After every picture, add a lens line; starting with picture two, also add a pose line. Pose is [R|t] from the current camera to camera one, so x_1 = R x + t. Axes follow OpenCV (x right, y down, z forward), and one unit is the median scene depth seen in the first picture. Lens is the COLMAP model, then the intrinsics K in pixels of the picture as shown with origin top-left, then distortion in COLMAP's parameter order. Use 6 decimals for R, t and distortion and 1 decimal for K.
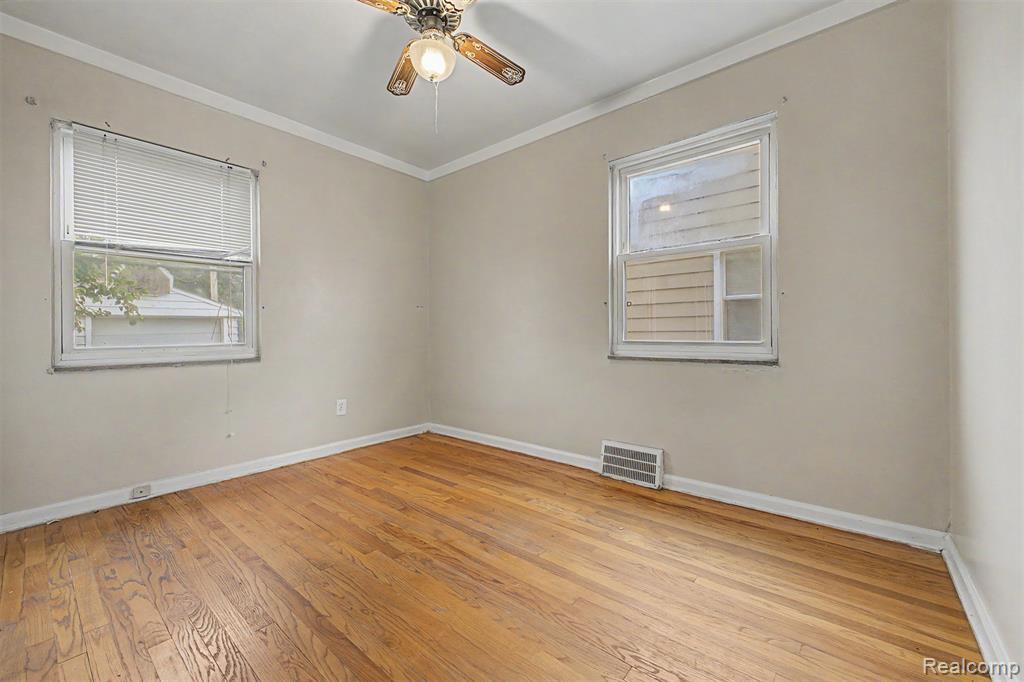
lens RADIAL K [[408.5, 0, 512.8], [0, 408.5, 335.6], [0, 0, 1]] dist [0.020024, -0.007425]
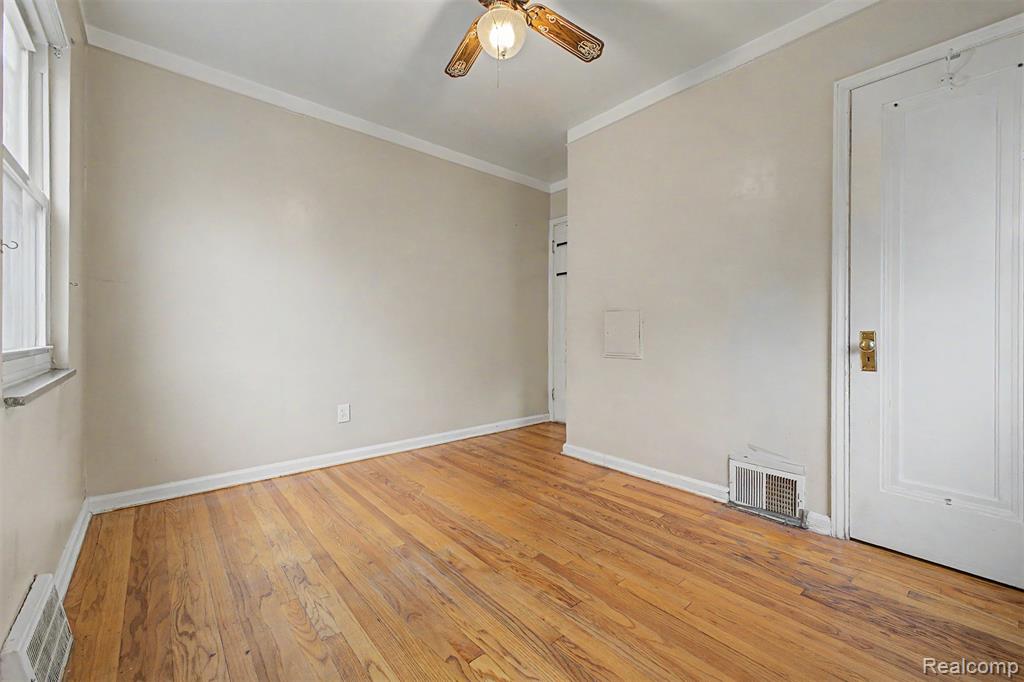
lens RADIAL K [[408.5, 0, 512.8], [0, 408.5, 335.6], [0, 0, 1]] dist [0.020024, -0.007425]
pose [[-0.987455, 0.004239, 0.157846, -0.361889], [0.006127, 0.999915, 0.011476, -0.008311], [-0.157784, 0.012299, -0.987397, 1.893877]]
